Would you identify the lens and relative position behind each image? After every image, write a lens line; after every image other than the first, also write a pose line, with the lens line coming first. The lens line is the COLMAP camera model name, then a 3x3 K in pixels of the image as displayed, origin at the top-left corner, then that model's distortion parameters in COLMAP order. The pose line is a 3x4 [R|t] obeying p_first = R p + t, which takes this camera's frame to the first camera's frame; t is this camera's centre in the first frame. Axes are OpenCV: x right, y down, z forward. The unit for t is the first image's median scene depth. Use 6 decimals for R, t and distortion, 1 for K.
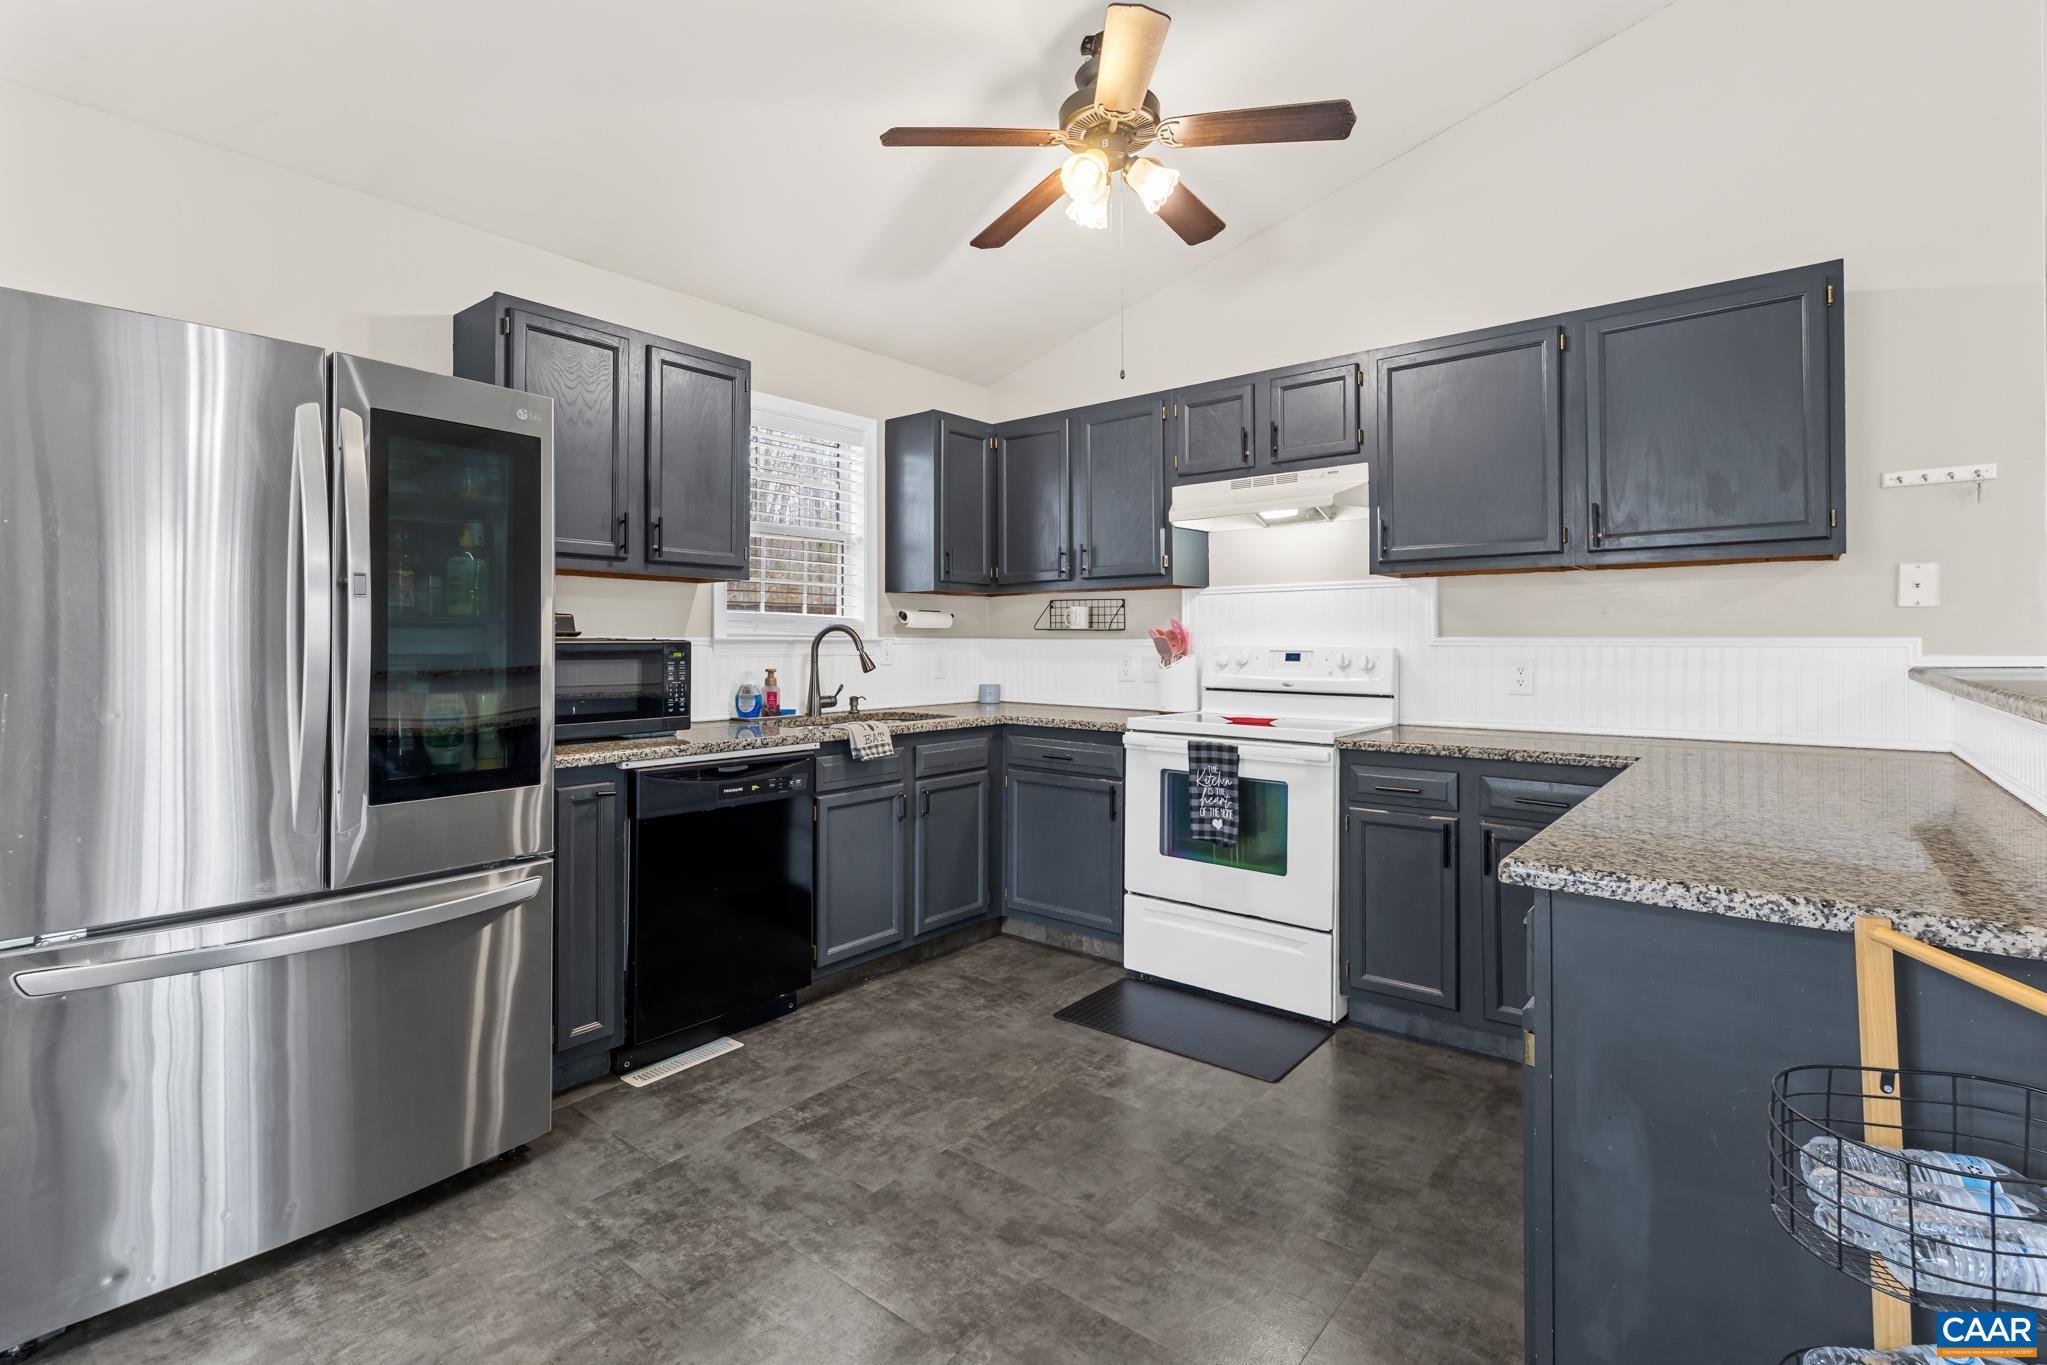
lens RADIAL K [[950.7, 0, 1022.9], [0, 950.7, 635.2], [0, 0, 1]] dist [-0.000683, 0.000388]
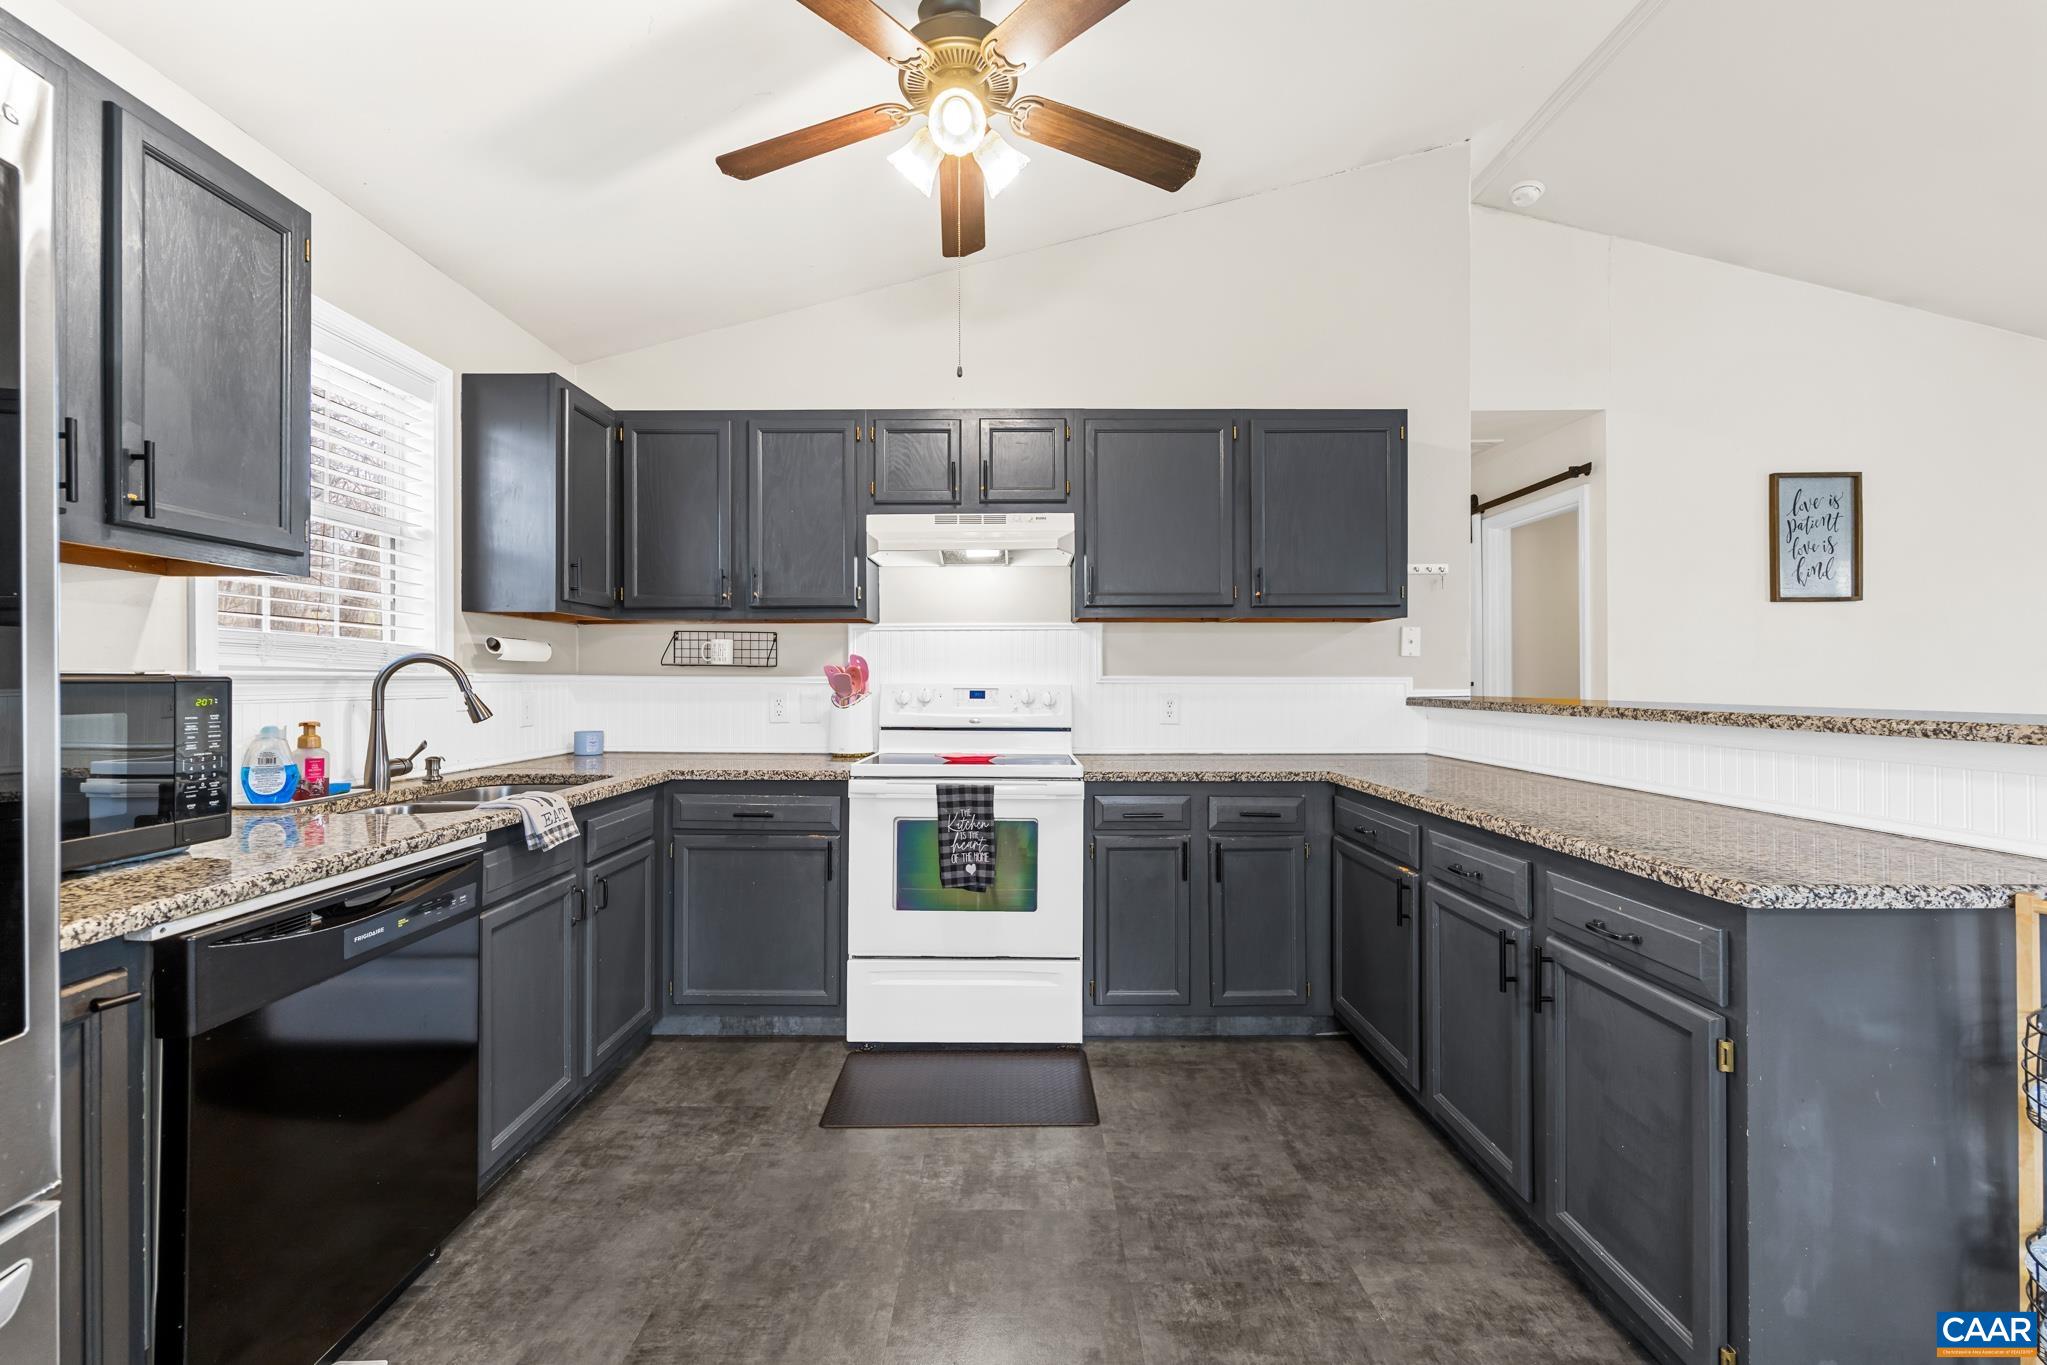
lens RADIAL K [[819.5, 0, 1023.5], [0, 819.5, 682.5], [0, 0, 1]] dist [-0.002672, 0.000309]
pose [[0.775379, -0.000732, 0.631496, -0.270924], [-0.005433, 0.999955, 0.007829, 0.003075], [-0.631473, -0.009501, 0.775340, 0.317955]]
